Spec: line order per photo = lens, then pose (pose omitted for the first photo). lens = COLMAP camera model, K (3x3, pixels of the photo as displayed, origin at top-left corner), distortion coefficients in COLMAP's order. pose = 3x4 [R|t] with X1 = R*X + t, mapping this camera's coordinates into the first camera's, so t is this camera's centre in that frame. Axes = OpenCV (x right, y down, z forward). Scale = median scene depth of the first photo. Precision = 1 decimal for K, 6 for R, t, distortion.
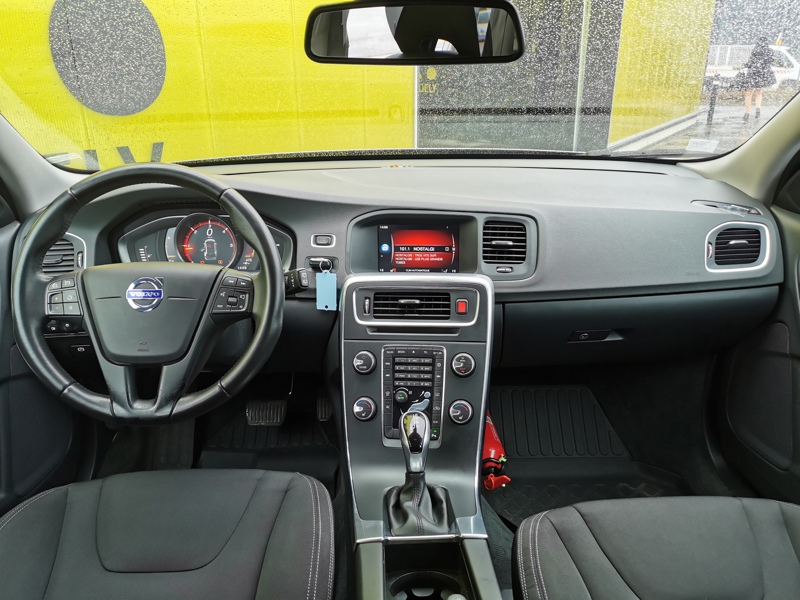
lens RADIAL K [[619.6, 0, 399.5], [0, 619.6, 301.8], [0, 0, 1]] dist [0.028100, -0.004233]
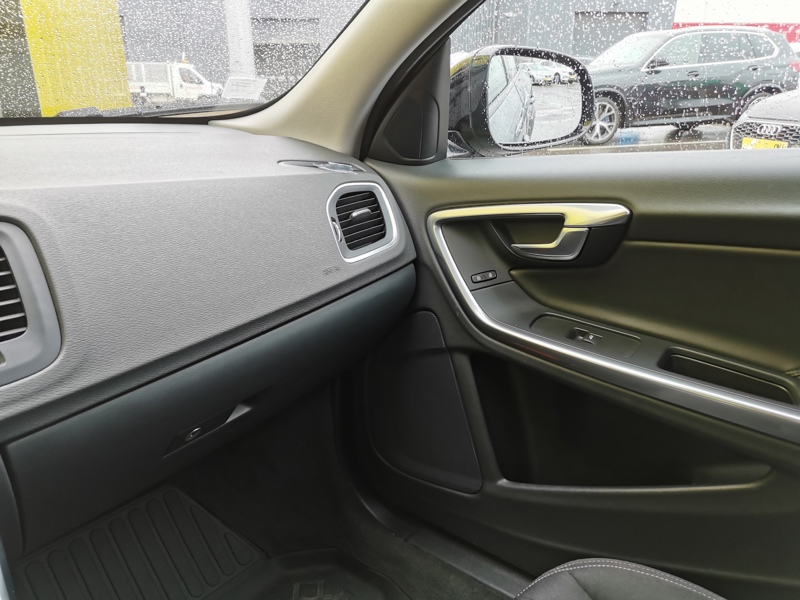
lens RADIAL K [[619.6, 0, 403.9], [0, 619.6, 297.9], [0, 0, 1]] dist [0.028100, -0.004233]
pose [[0.656352, -0.243351, 0.714131, 0.071865], [0.265313, 0.960542, 0.083472, -0.049601], [-0.706266, 0.134681, 0.695018, 0.508964]]
